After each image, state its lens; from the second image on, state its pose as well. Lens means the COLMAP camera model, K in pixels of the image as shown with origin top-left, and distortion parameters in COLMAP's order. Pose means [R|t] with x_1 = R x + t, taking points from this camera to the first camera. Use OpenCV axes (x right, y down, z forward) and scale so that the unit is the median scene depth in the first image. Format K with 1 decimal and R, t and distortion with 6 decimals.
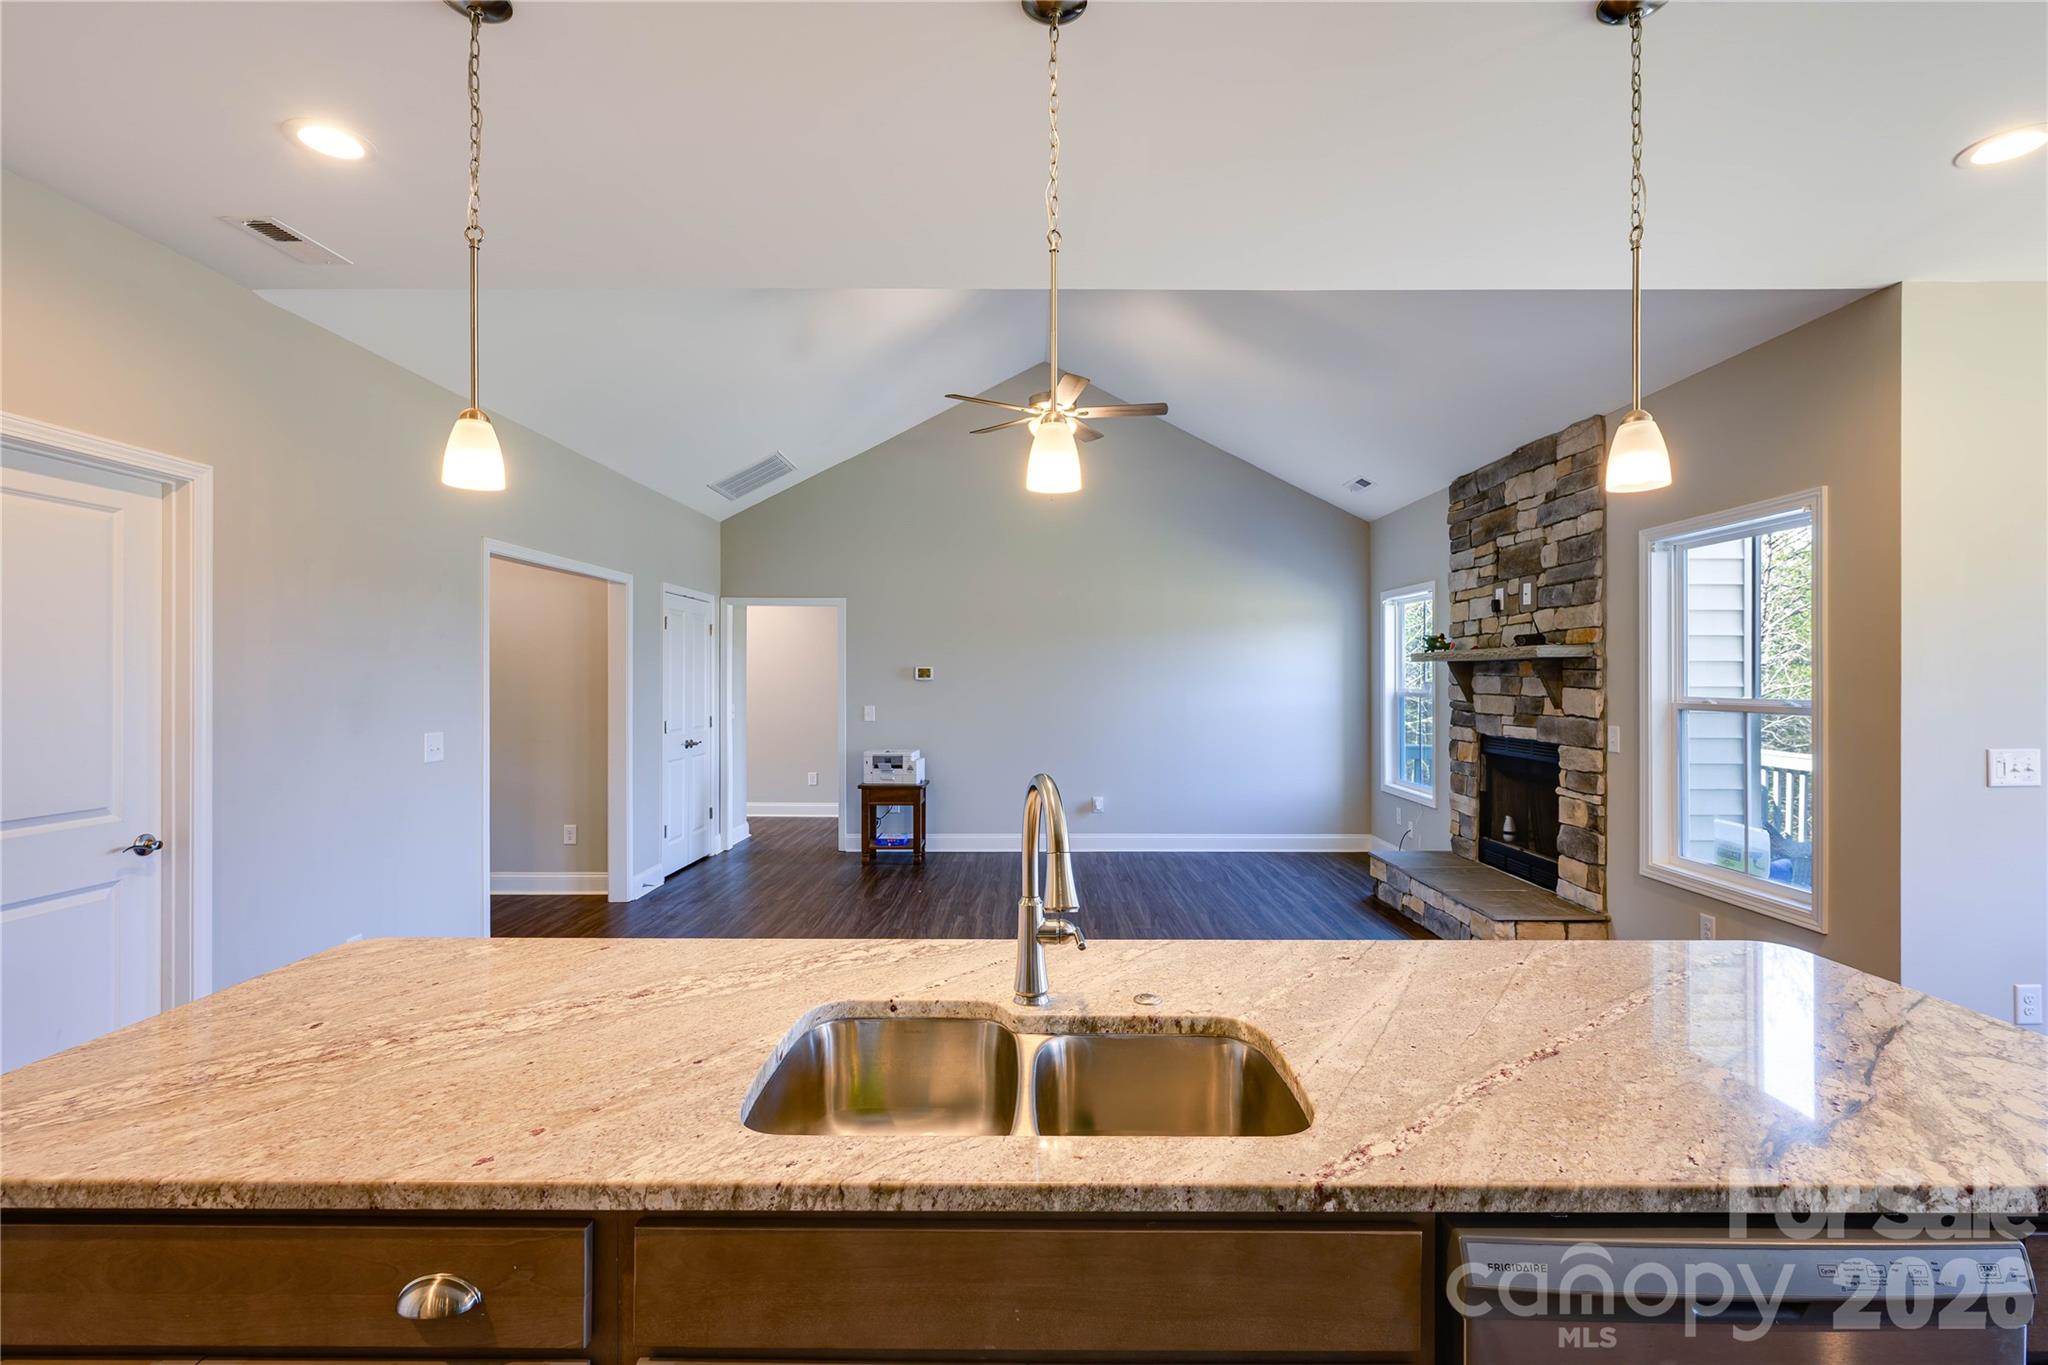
lens RADIAL K [[908.7, 0, 1023.0], [0, 908.7, 684.9], [0, 0, 1]] dist [0.000670, -0.000392]
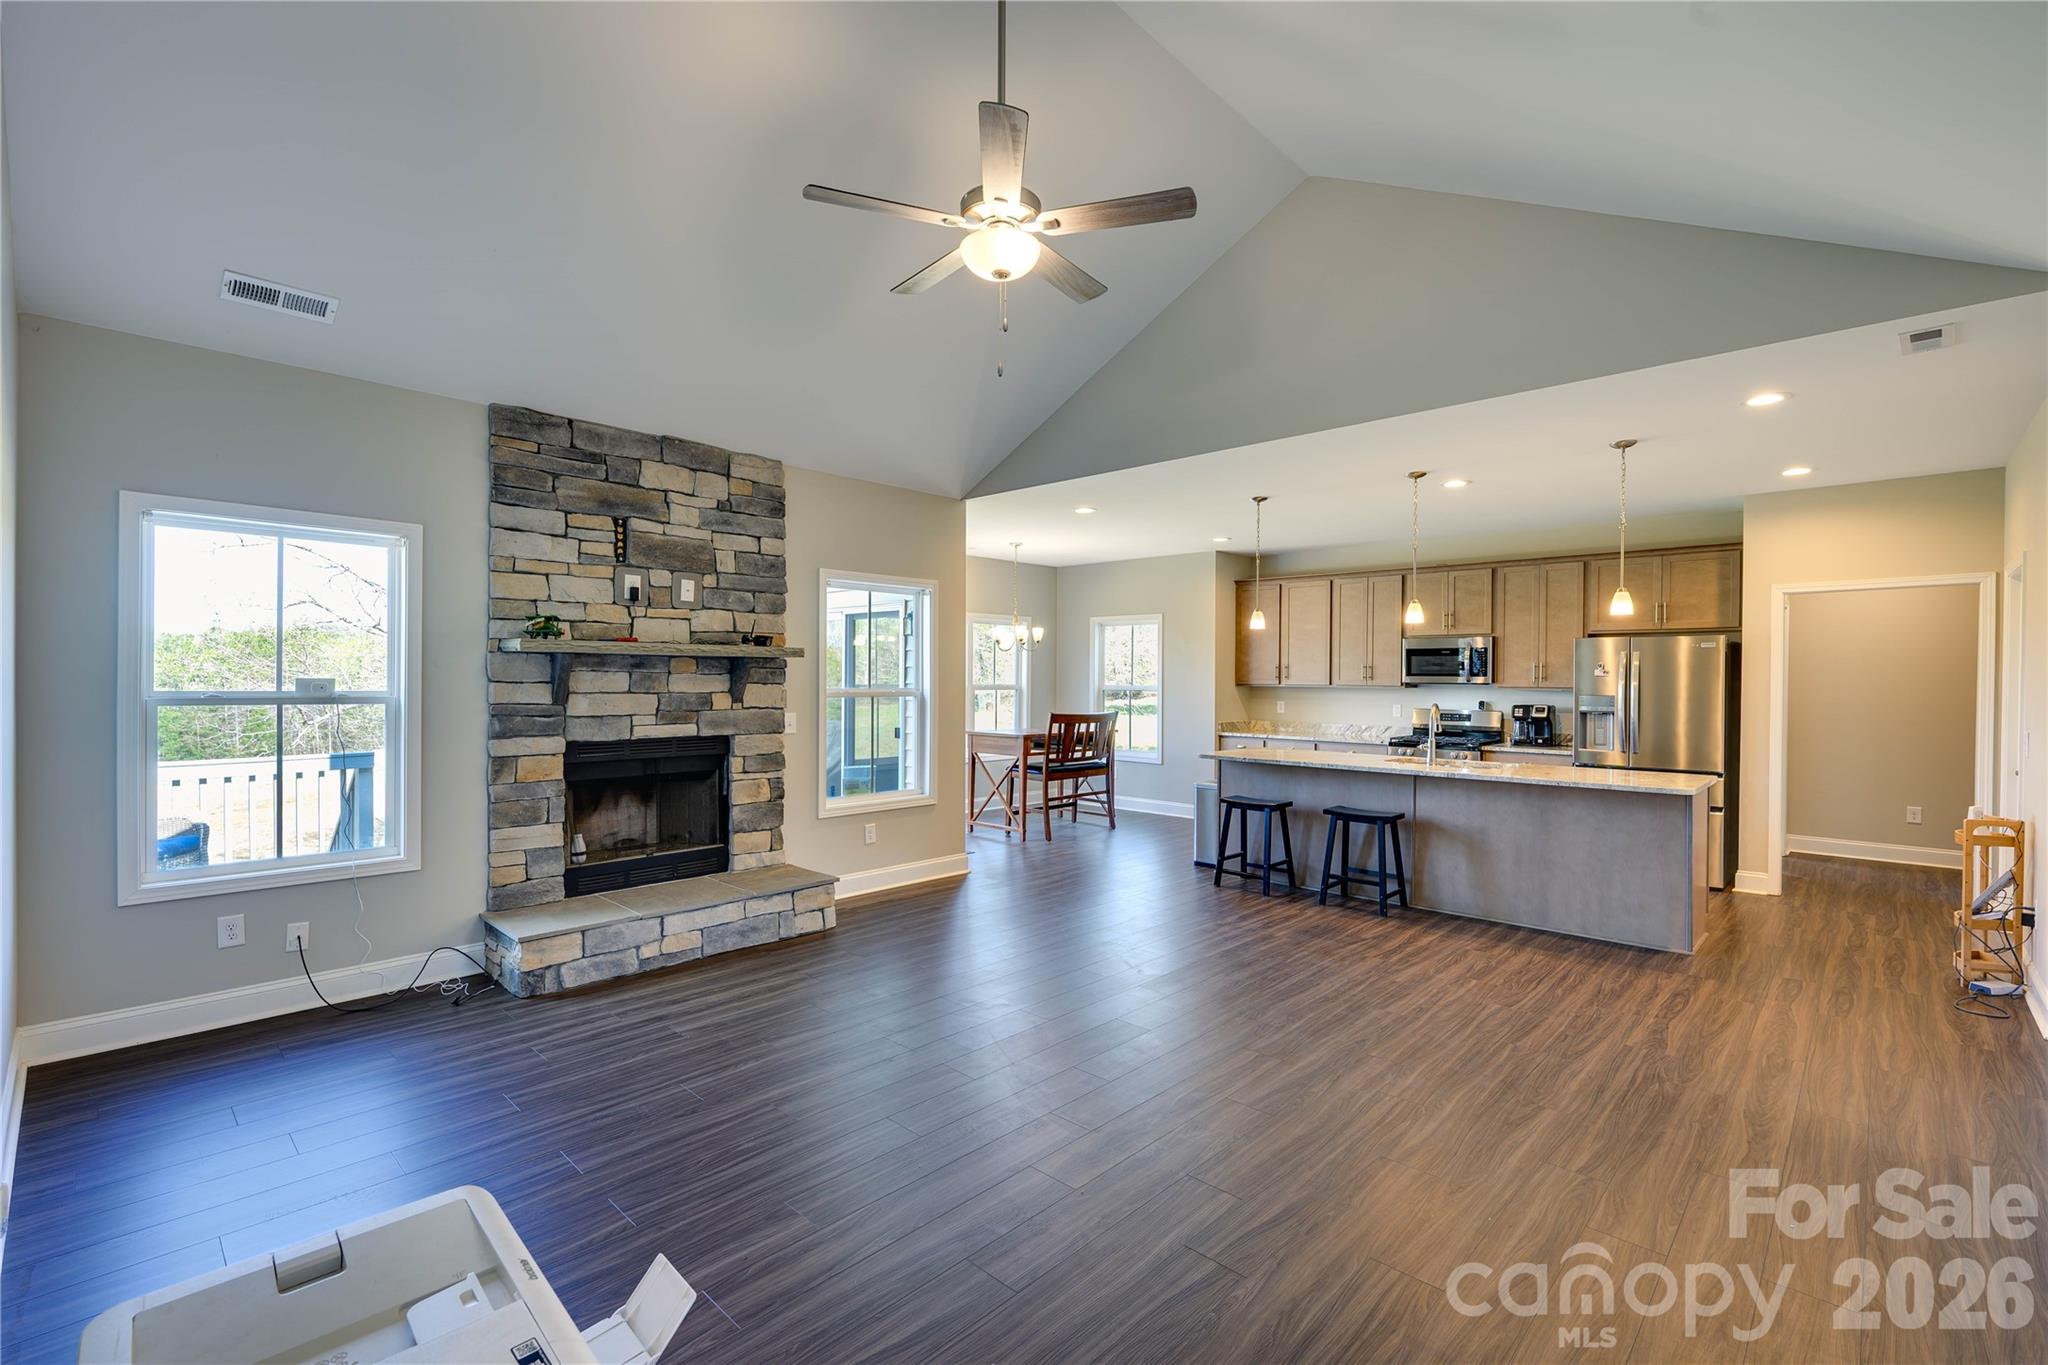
lens RADIAL K [[908.7, 0, 1035.3], [0, 908.7, 693.0], [0, 0, 1]] dist [0.000670, -0.000392]
pose [[-0.736855, -0.016061, 0.675860, -0.368284], [-0.002614, 0.999778, 0.020910, -0.008675], [-0.676045, 0.013641, -0.736734, 1.357018]]
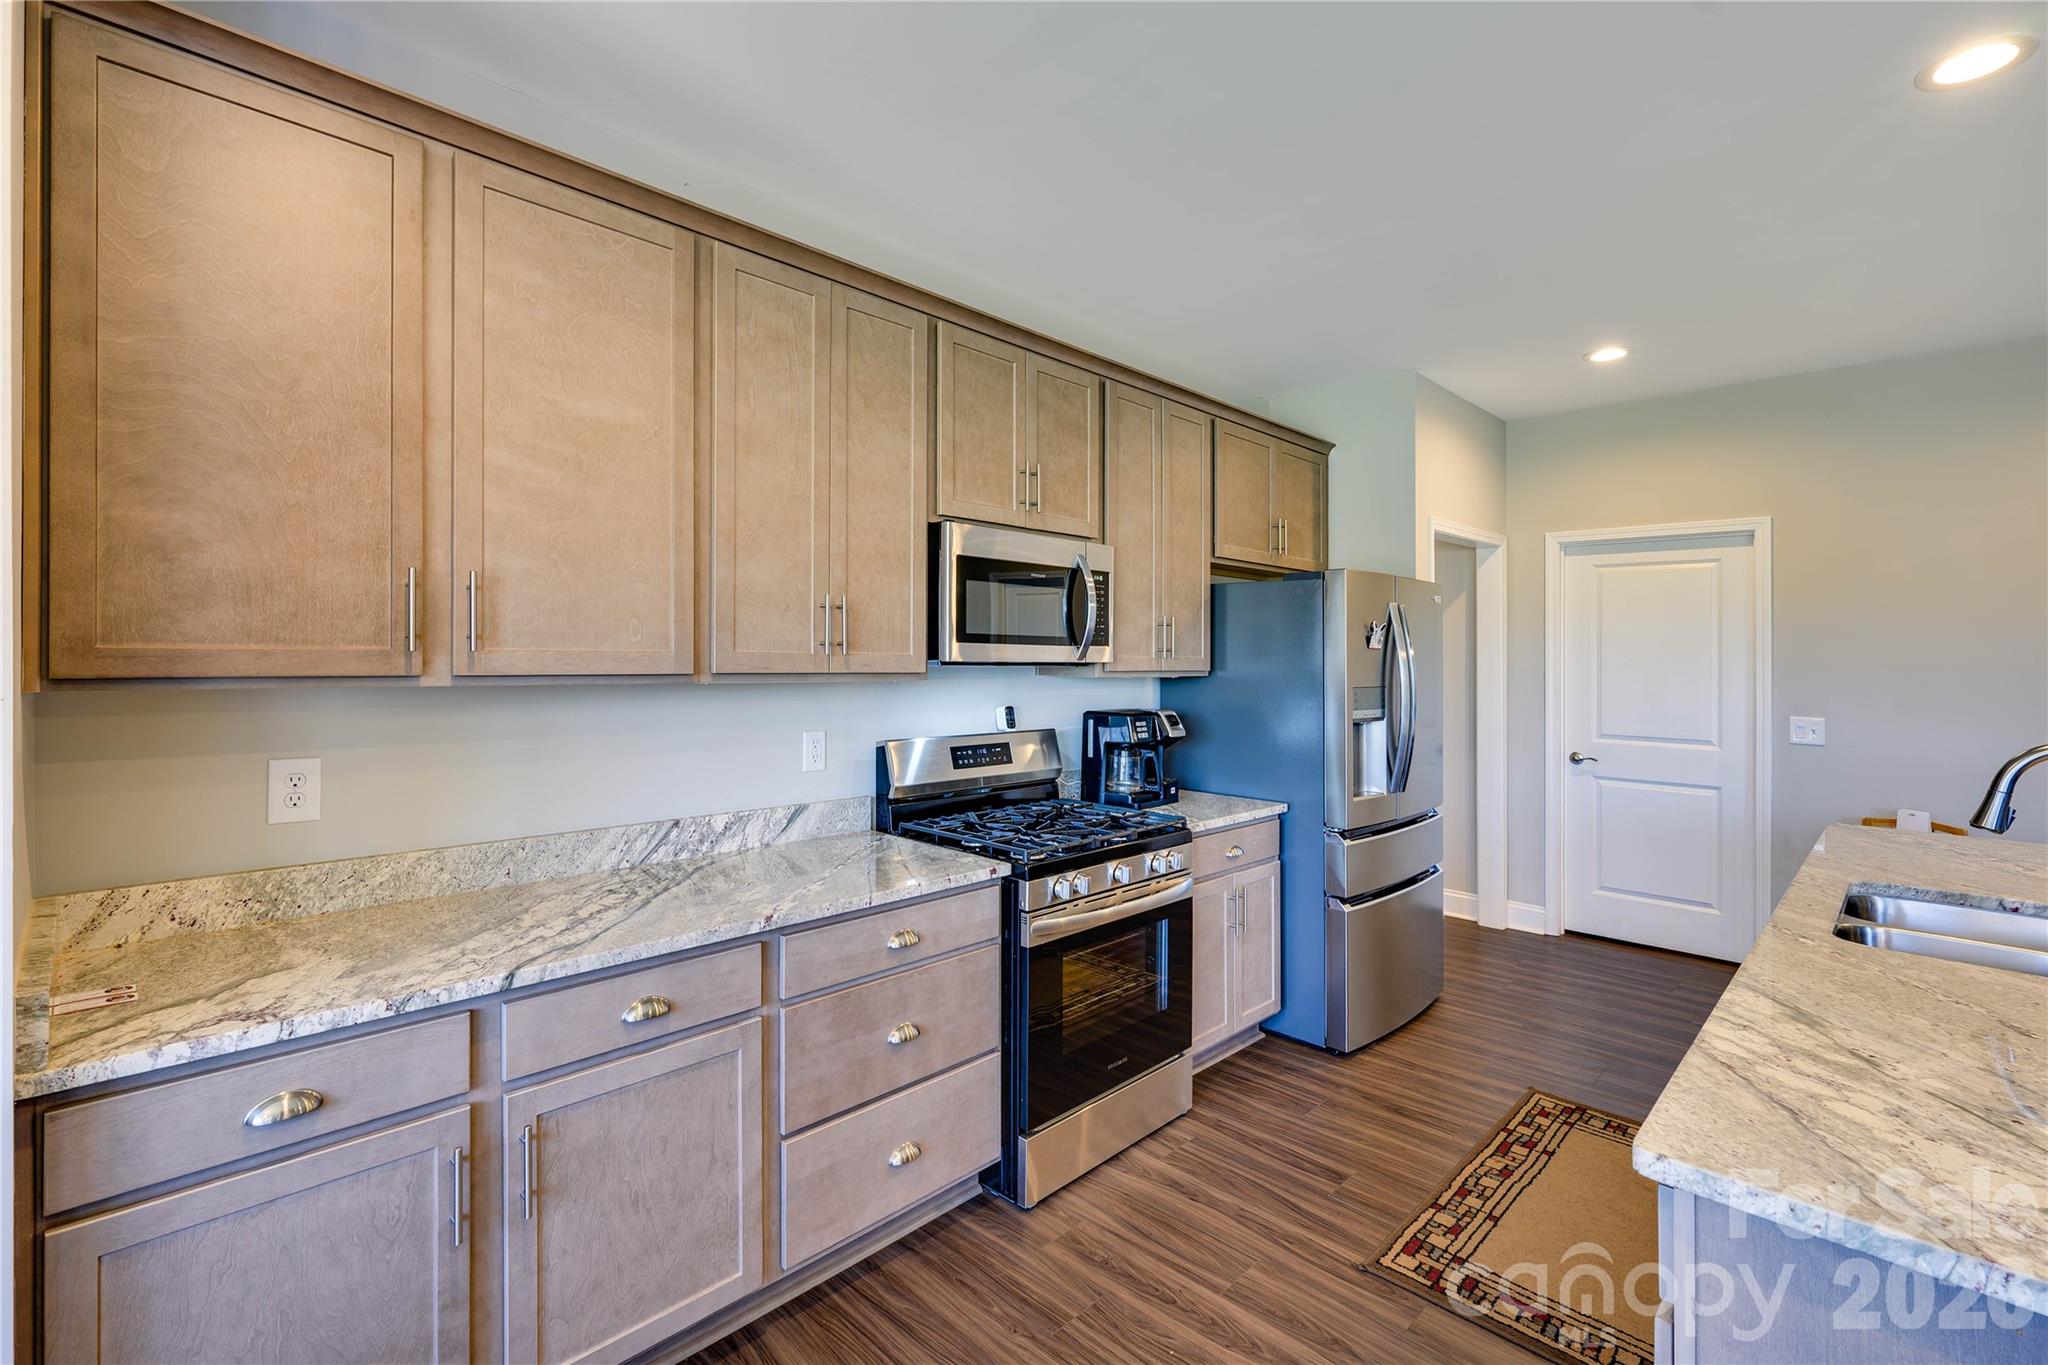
lens RADIAL K [[908.7, 0, 1027.5], [0, 908.7, 651.1], [0, 0, 1]] dist [0.000670, -0.000392]
pose [[-0.698585, -0.012087, -0.715425, 0.492454], [-0.012478, 0.999911, -0.004710, 0.000044], [0.715418, 0.005637, -0.698674, 0.215369]]
